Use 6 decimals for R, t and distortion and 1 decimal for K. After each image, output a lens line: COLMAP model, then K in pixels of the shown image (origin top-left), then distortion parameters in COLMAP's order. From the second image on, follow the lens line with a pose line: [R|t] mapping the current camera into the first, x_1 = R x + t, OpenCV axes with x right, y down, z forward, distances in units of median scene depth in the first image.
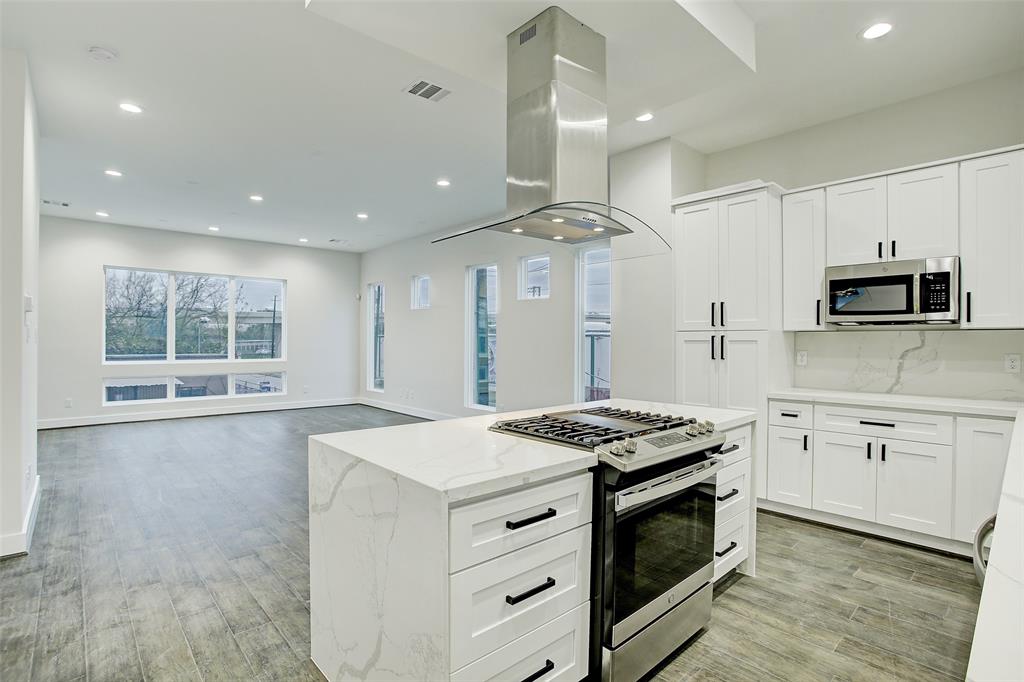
lens RADIAL K [[511.5, 0, 508.4], [0, 511.5, 339.1], [0, 0, 1]] dist [-0.066456, 0.015762]
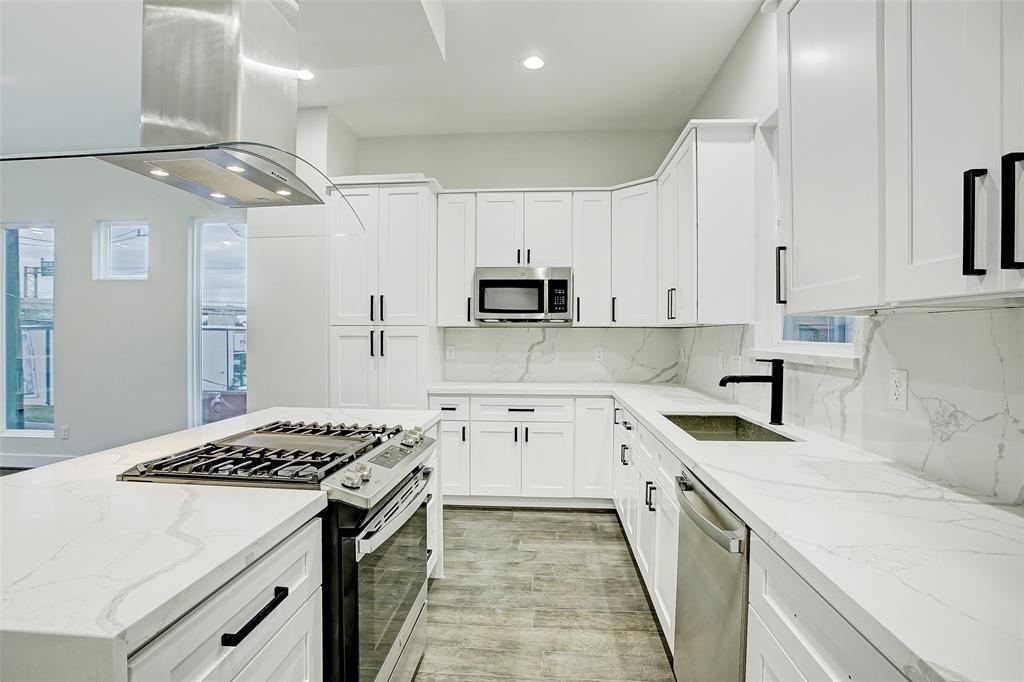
lens RADIAL K [[511.5, 0, 512.2], [0, 511.5, 341.3], [0, 0, 1]] dist [-0.066456, 0.015762]
pose [[0.707395, -0.008643, 0.706766, -0.097554], [-0.002429, 0.999890, 0.014659, -0.002568], [-0.706814, -0.012086, 0.707296, 0.189976]]
